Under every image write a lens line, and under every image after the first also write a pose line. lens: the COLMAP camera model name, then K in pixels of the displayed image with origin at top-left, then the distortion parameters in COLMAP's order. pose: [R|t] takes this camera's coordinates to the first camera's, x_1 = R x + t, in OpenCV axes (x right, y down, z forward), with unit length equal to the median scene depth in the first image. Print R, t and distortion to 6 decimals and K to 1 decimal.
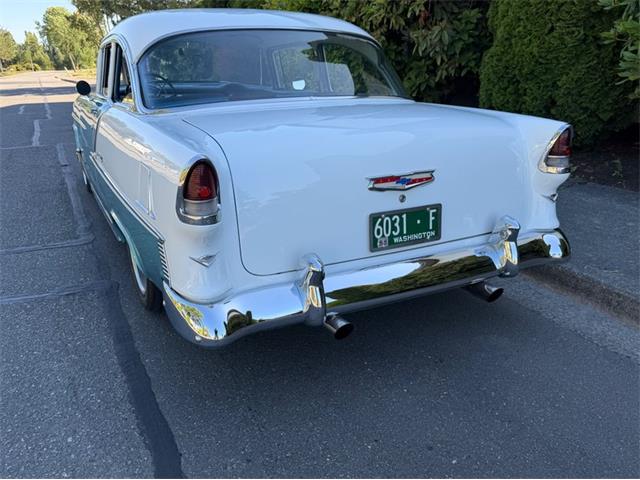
lens RADIAL K [[524.3, 0, 313.4], [0, 524.3, 240.2], [0, 0, 1]] dist [0.047644, -0.069712]
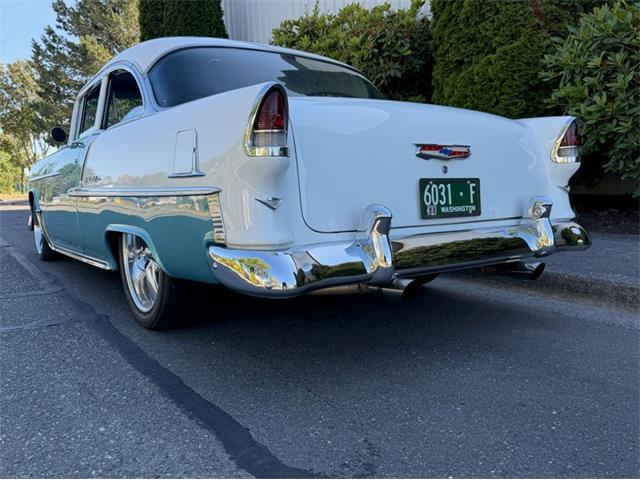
lens RADIAL K [[524.3, 0, 320.0], [0, 524.3, 240.8], [0, 0, 1]] dist [0.047644, -0.069712]
pose [[0.988915, -0.021837, 0.146869, -0.210661], [0.053303, 0.975404, -0.213882, 0.248495], [-0.138586, 0.219340, 0.965756, 0.095096]]
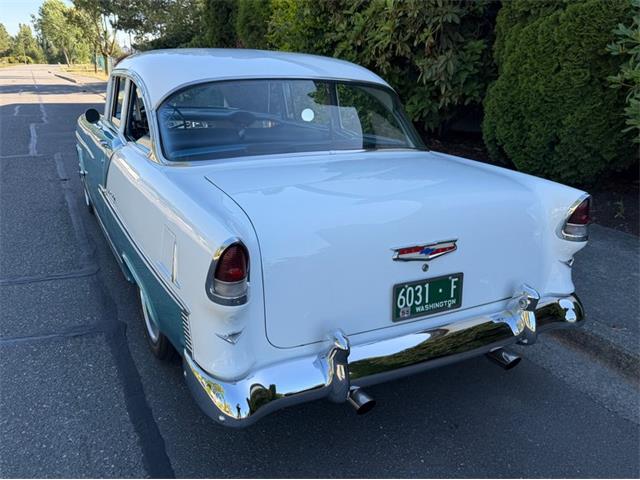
lens RADIAL K [[524.3, 0, 317.5], [0, 524.3, 239.6], [0, 0, 1]] dist [0.047644, -0.069712]
pose [[0.999175, 0.031570, 0.025561, -0.061886], [-0.031340, 0.999465, -0.009329, -0.114897], [-0.025842, 0.008520, 0.999630, 0.004538]]
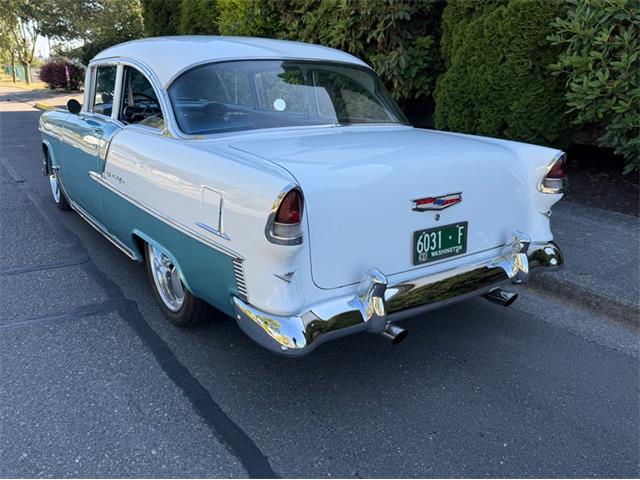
lens RADIAL K [[524.3, 0, 317.5], [0, 524.3, 238.6], [0, 0, 1]] dist [0.047644, -0.069712]
pose [[0.989576, -0.017583, 0.142934, -0.243923], [0.021155, 0.999500, -0.023509, -0.011961], [-0.142449, 0.026288, 0.989453, -0.081406]]
